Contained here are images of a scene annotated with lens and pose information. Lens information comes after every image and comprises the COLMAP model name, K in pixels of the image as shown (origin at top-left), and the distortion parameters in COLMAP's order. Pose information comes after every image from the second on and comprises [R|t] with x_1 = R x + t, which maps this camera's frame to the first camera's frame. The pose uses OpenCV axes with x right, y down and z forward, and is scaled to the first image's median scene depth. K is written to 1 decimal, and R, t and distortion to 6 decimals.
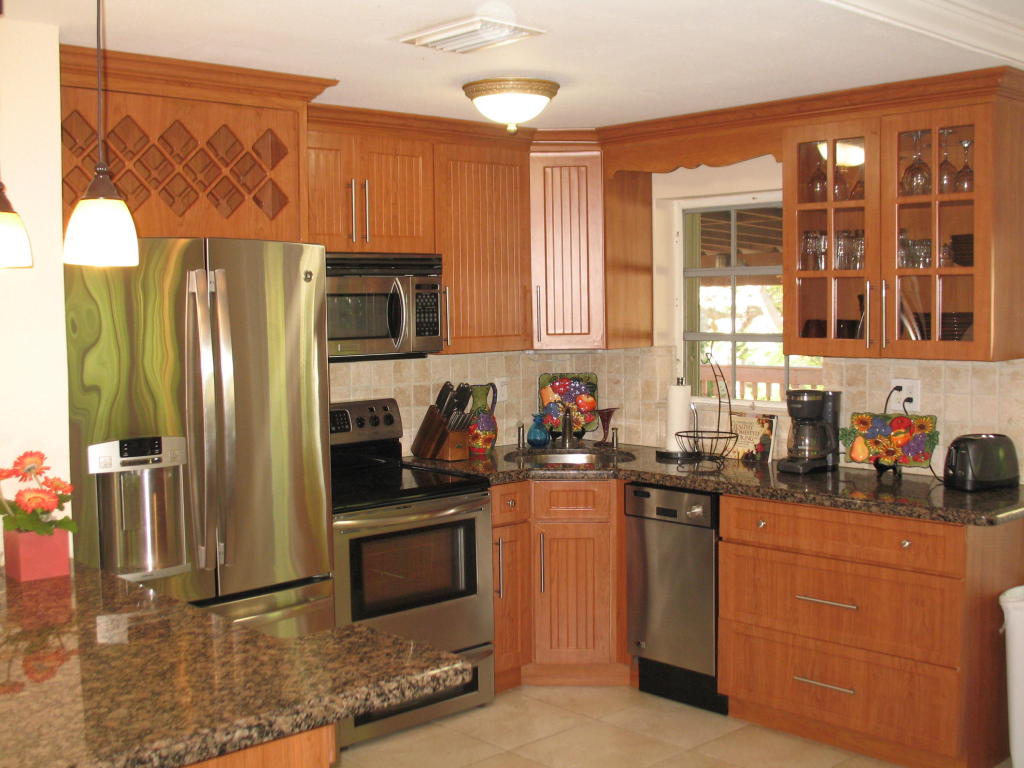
lens RADIAL K [[1220.9, 0, 512.2], [0, 1220.9, 388.5], [0, 0, 1]] dist [-0.094636, 0.000000]
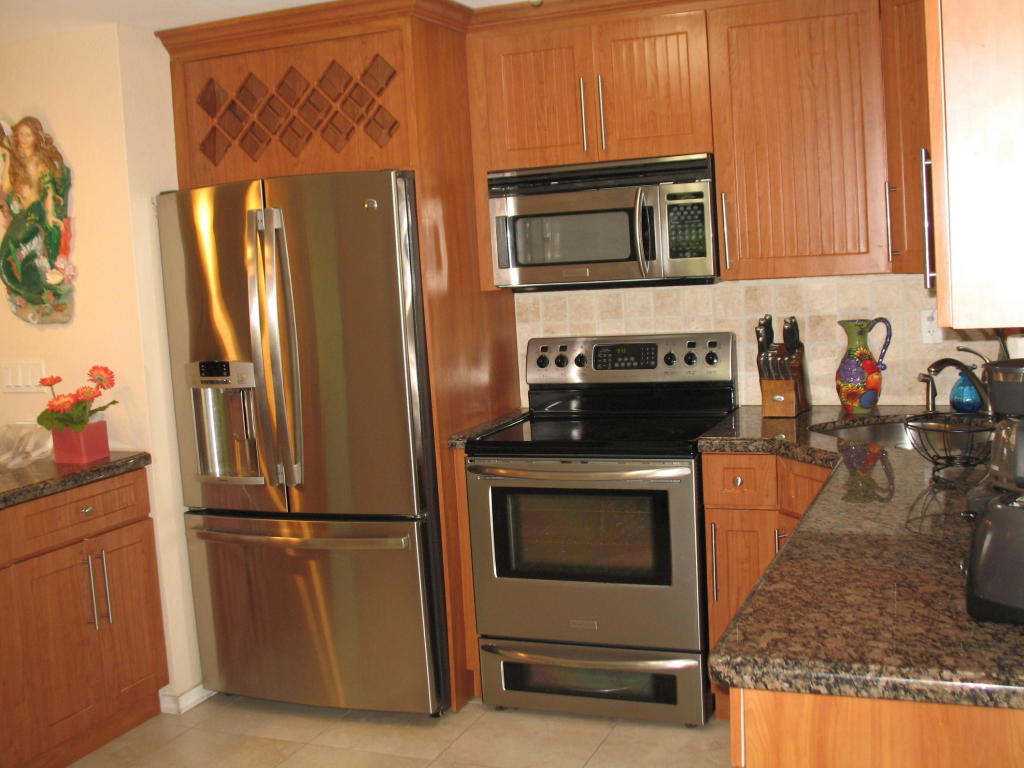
lens RADIAL K [[1220.9, 0, 511.9], [0, 1220.9, 383.0], [0, 0, 1]] dist [-0.094636, 0.000000]
pose [[0.406166, 0.091888, -0.909168, 0.416525], [-0.008504, 0.995268, 0.096791, -0.025392], [0.913760, -0.031581, 0.405026, 0.382873]]
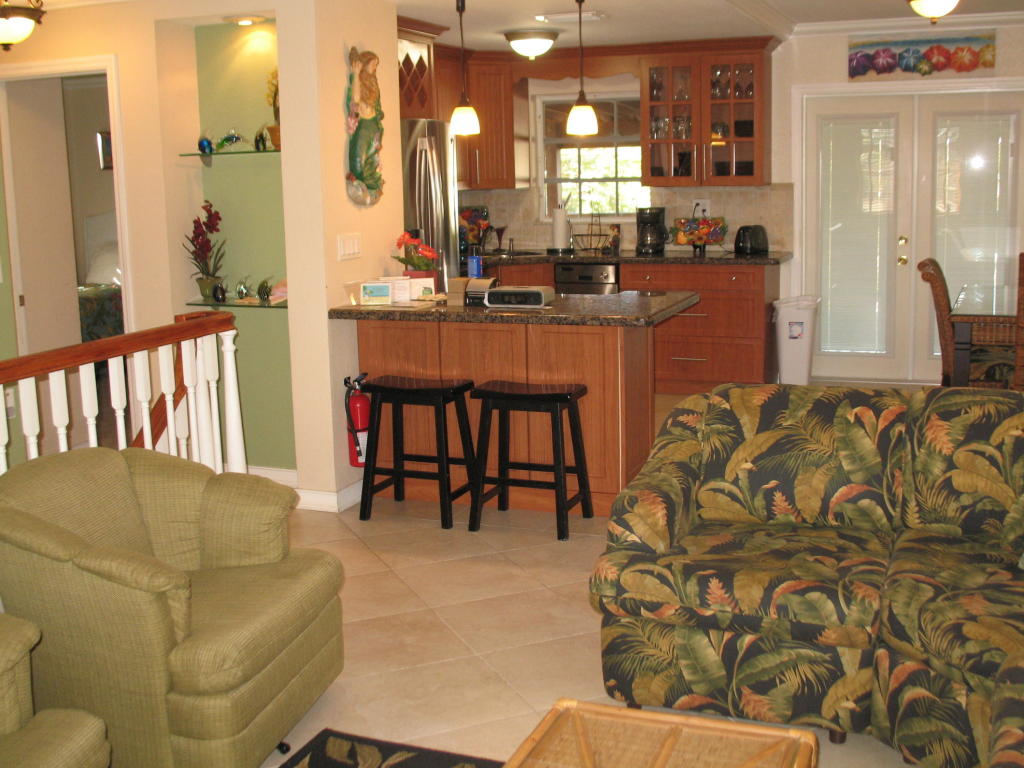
lens RADIAL K [[1220.9, 0, 512.9], [0, 1220.9, 381.4], [0, 0, 1]] dist [-0.094636, 0.000000]
pose [[0.911269, -0.078277, 0.404303, -0.782974], [0.039497, 0.993856, 0.103396, 0.072470], [-0.409912, -0.078253, 0.908762, -0.646681]]
